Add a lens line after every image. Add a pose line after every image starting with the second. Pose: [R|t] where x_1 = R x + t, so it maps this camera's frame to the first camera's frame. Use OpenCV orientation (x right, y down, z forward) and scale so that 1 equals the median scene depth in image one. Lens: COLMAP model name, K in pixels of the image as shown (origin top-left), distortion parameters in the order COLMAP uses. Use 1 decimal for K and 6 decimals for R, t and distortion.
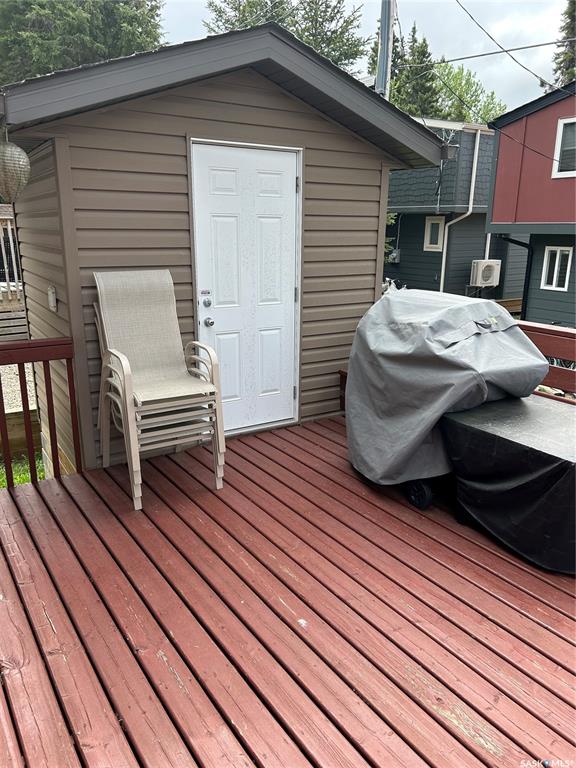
lens RADIAL K [[581.9, 0, 285.5], [0, 581.9, 386.3], [0, 0, 1]] dist [0.029064, -0.008017]
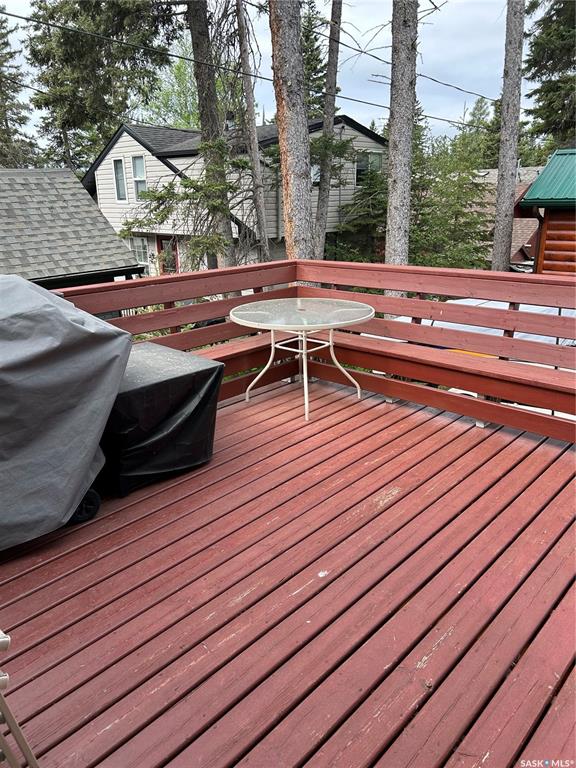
lens RADIAL K [[581.9, 0, 286.4], [0, 581.9, 382.5], [0, 0, 1]] dist [0.029064, -0.008017]
pose [[-0.238256, -0.304024, 0.922390, -0.716541], [0.275766, 0.889473, 0.364405, -0.254152], [-0.931229, 0.341185, -0.128083, 0.972227]]
